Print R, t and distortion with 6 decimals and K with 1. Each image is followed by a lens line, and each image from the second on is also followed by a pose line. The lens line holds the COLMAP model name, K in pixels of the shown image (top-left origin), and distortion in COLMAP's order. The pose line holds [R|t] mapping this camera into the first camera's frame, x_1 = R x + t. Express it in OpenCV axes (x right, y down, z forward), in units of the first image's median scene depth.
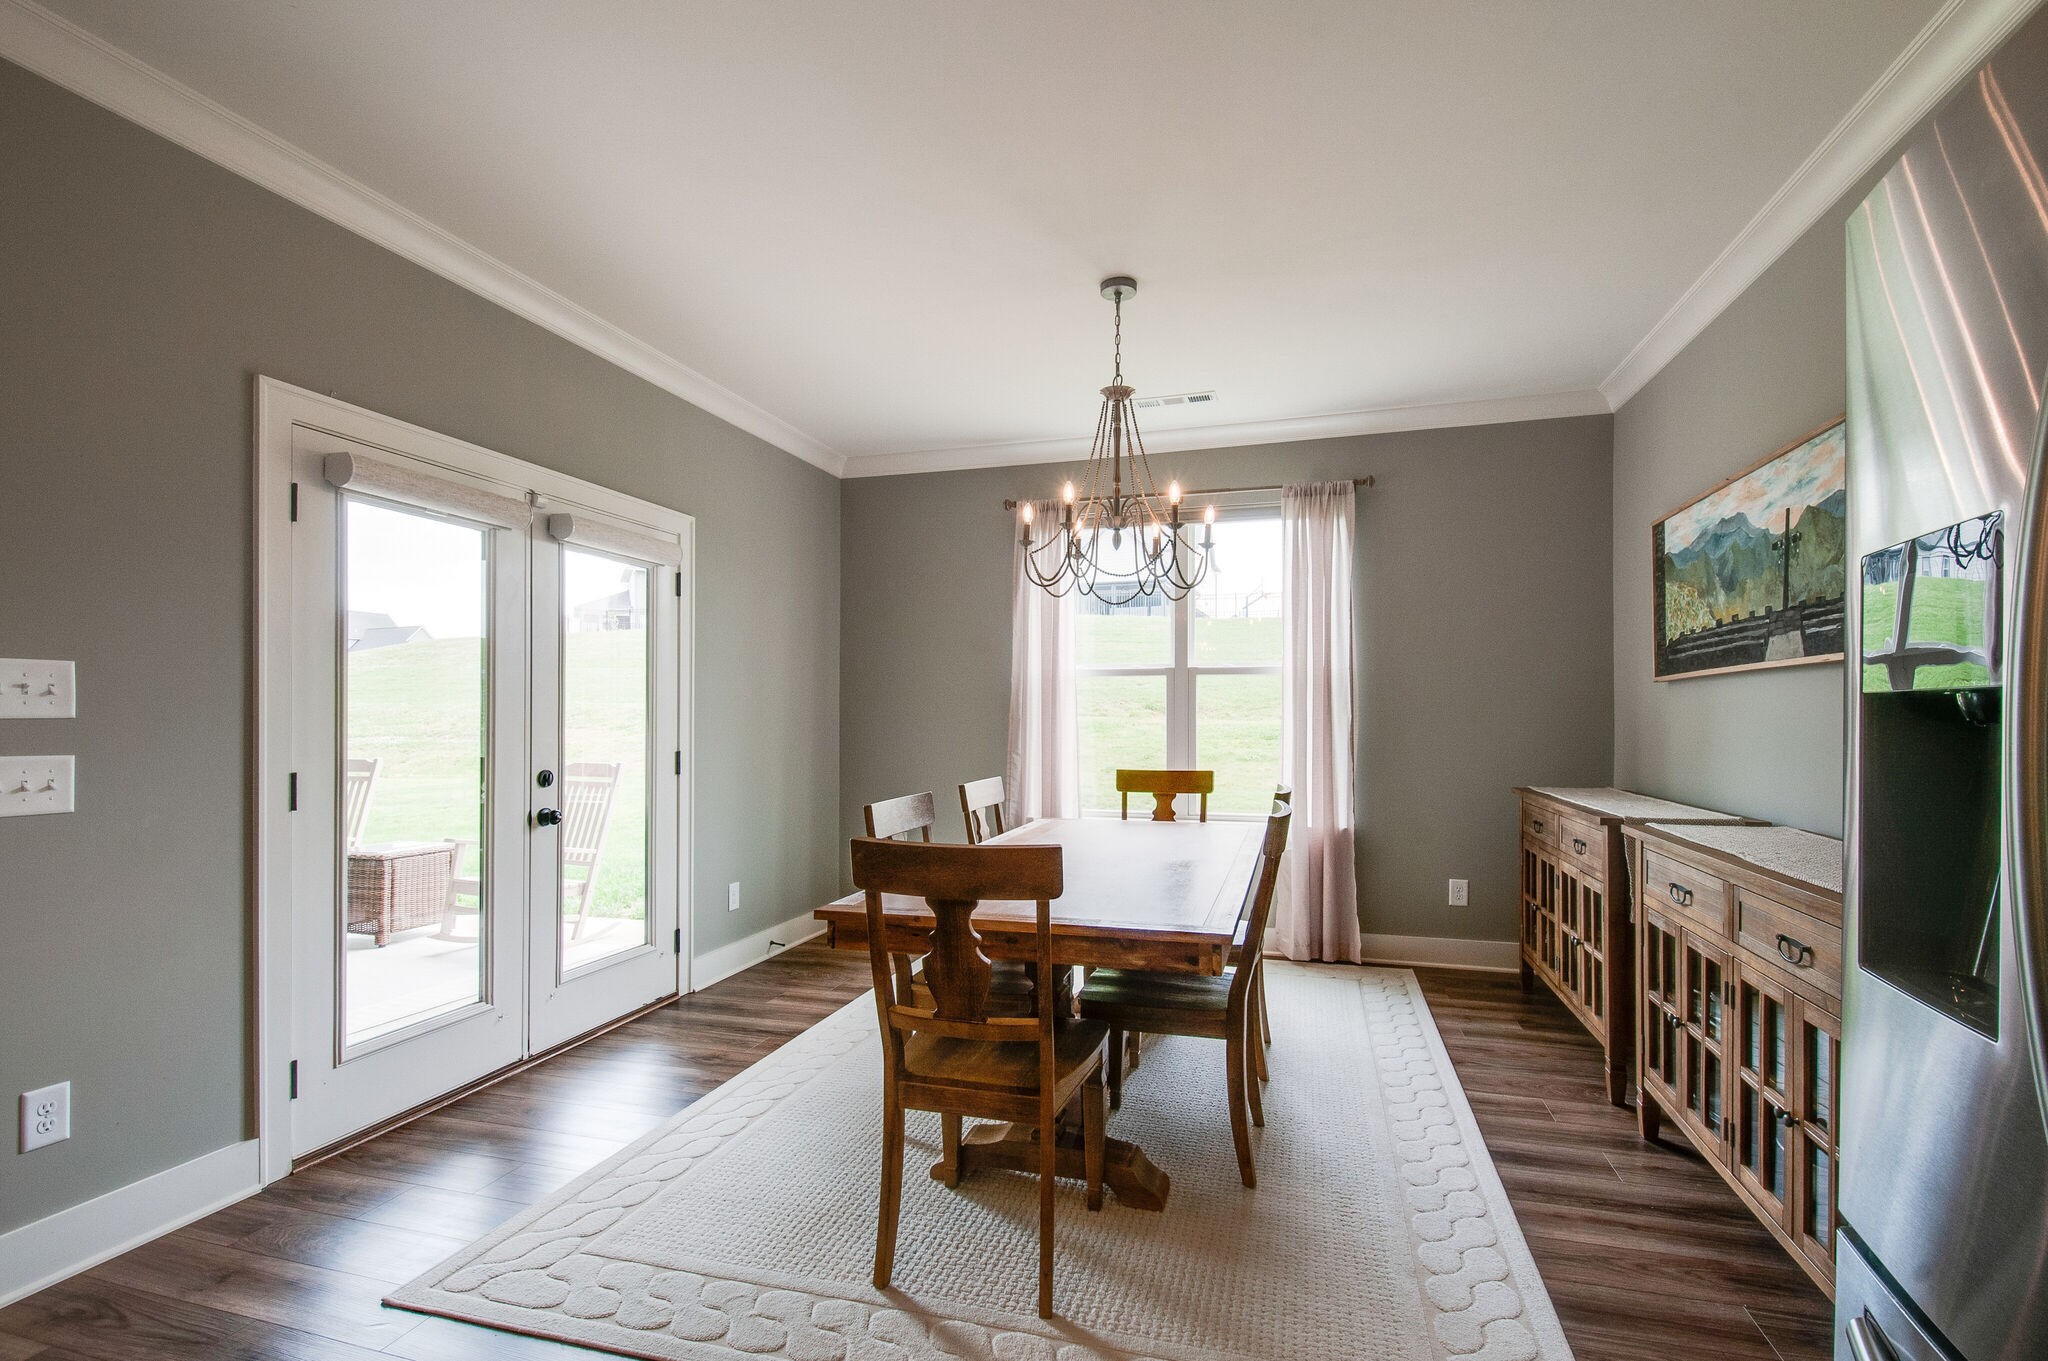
lens RADIAL K [[938.7, 0, 1045.2], [0, 938.7, 712.5], [0, 0, 1]] dist [0.000402, -0.000875]
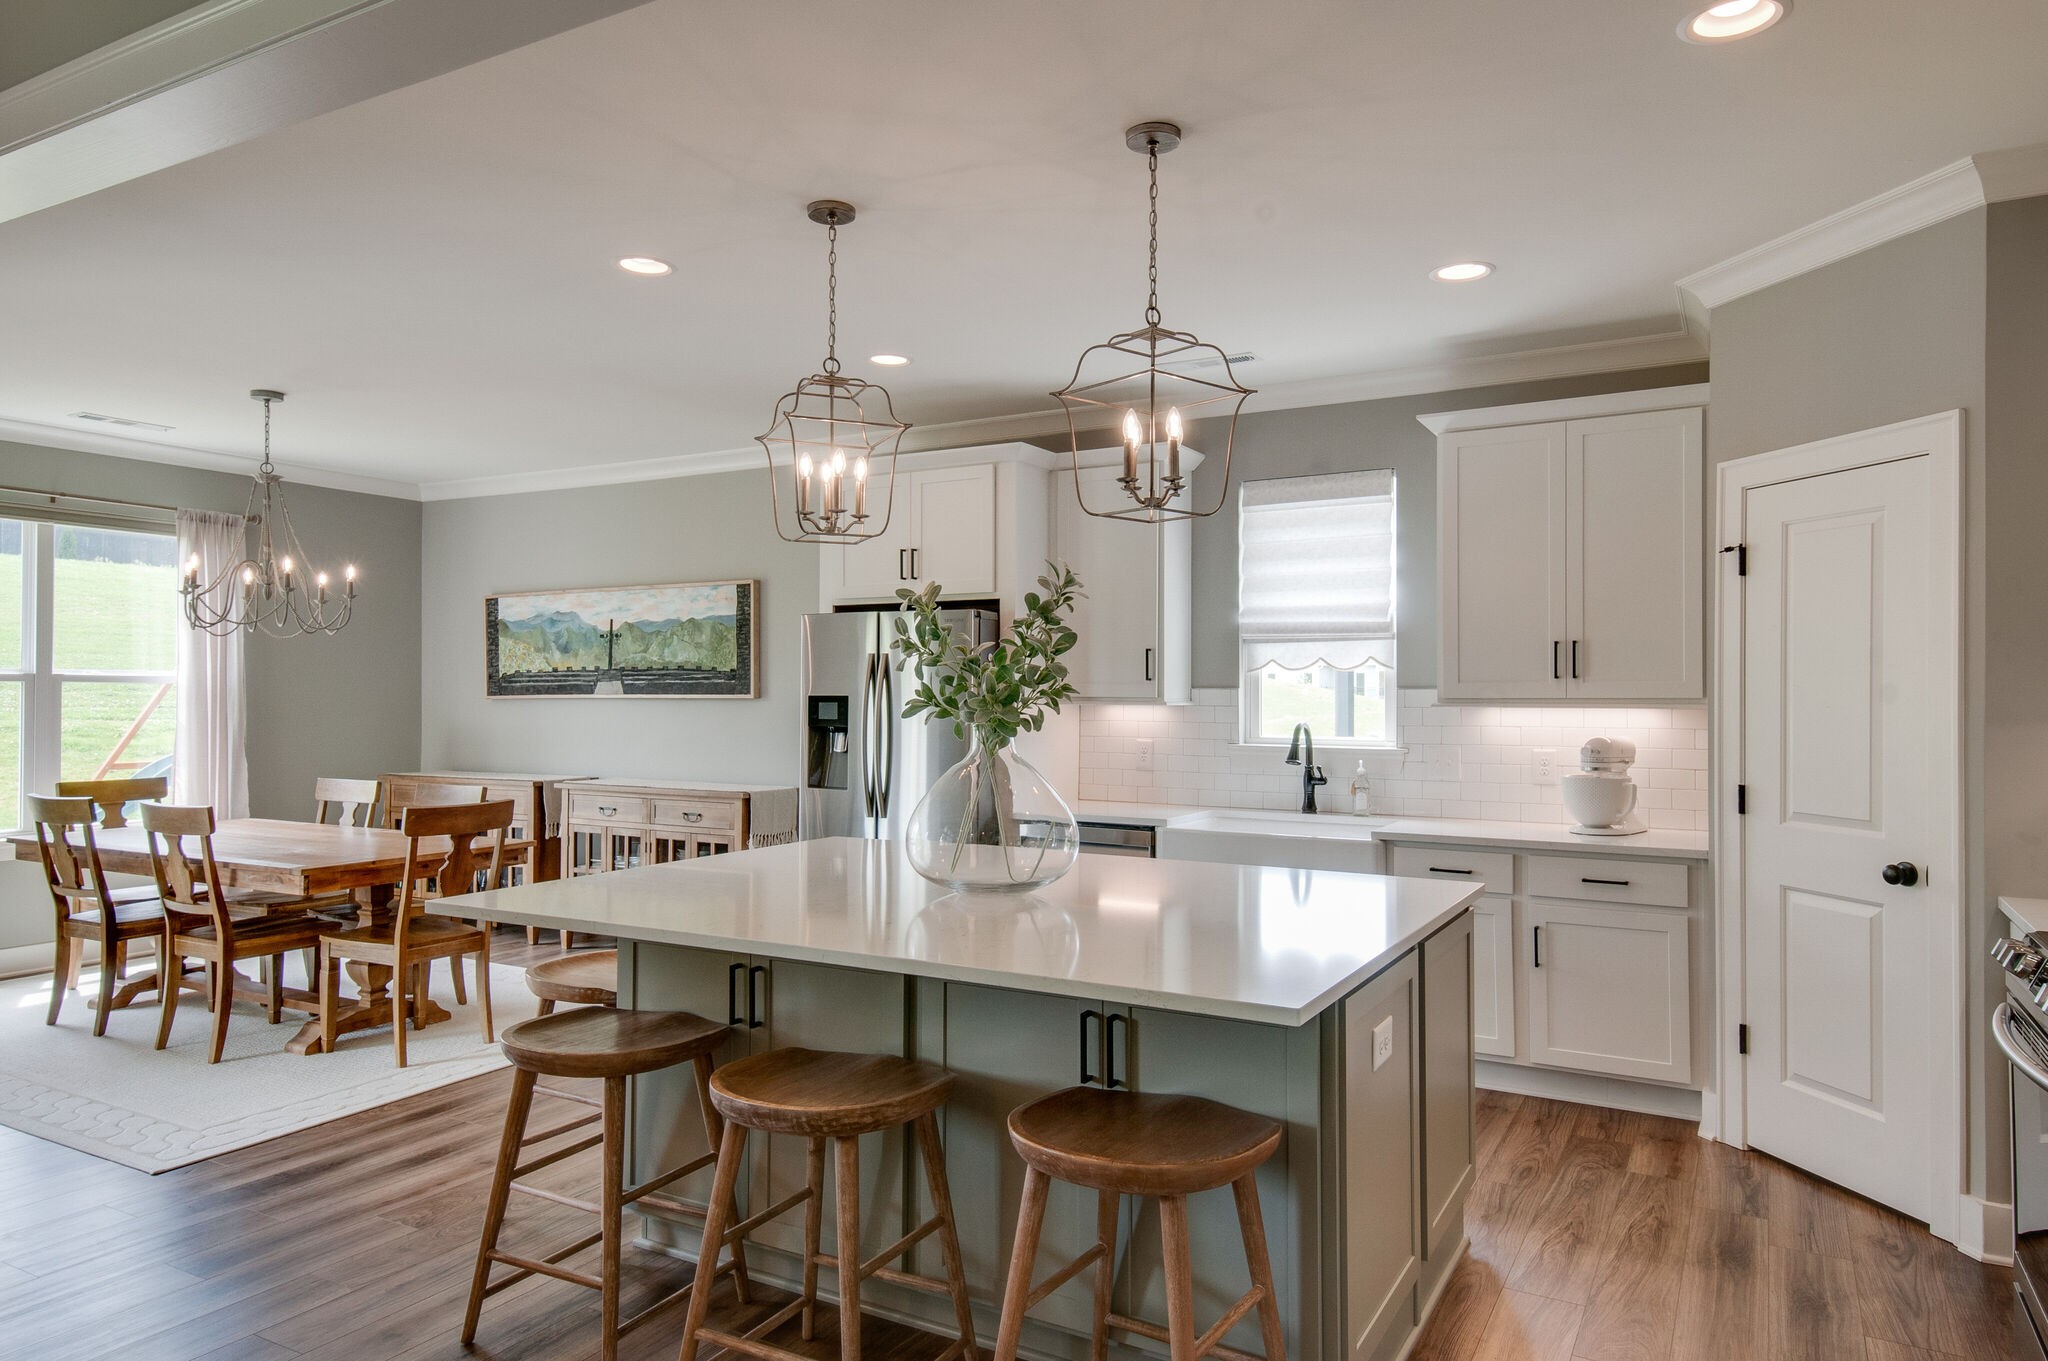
lens RADIAL K [[1265.9, 0, 1048.9], [0, 1265.9, 685.9], [0, 0, 1]] dist [0.044497, -0.012269]
pose [[0.200802, 0.009234, 0.979588, -1.467611], [-0.007255, 0.999942, -0.007939, -0.052767], [-0.979605, -0.005513, 0.200857, -0.400701]]
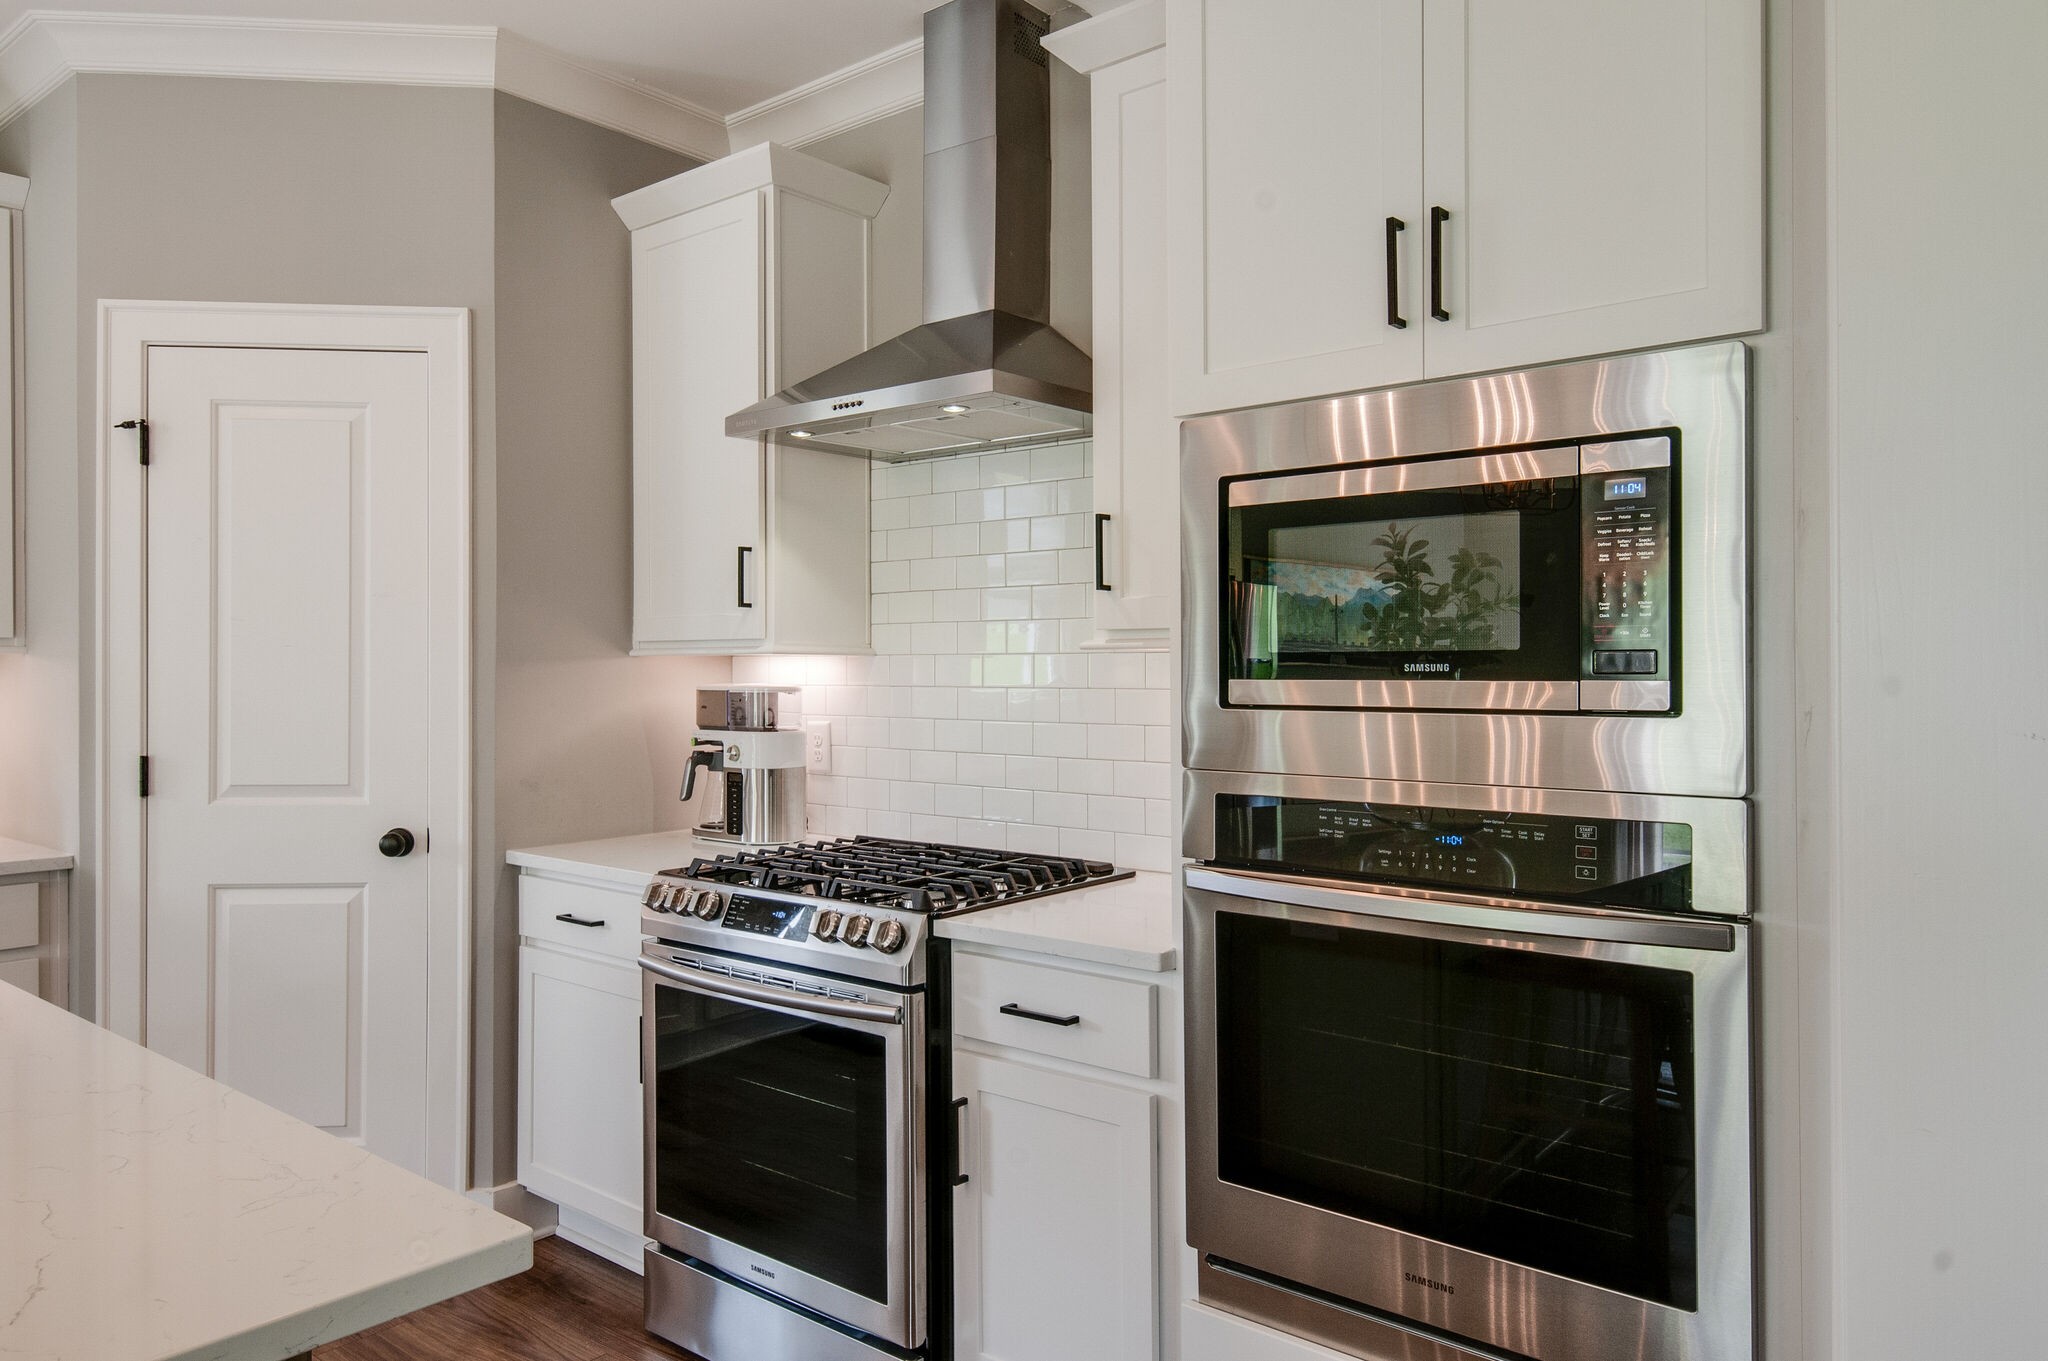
lens RADIAL K [[1377.2, 0, 1027.7], [0, 1377.2, 667.9], [0, 0, 1]] dist [0.032521, -0.018848]
pose [[-0.925777, 0.003030, 0.378059, -1.028175], [0.001406, 0.999989, -0.004570, -0.026329], [-0.378068, -0.003699, -0.925770, -0.132732]]
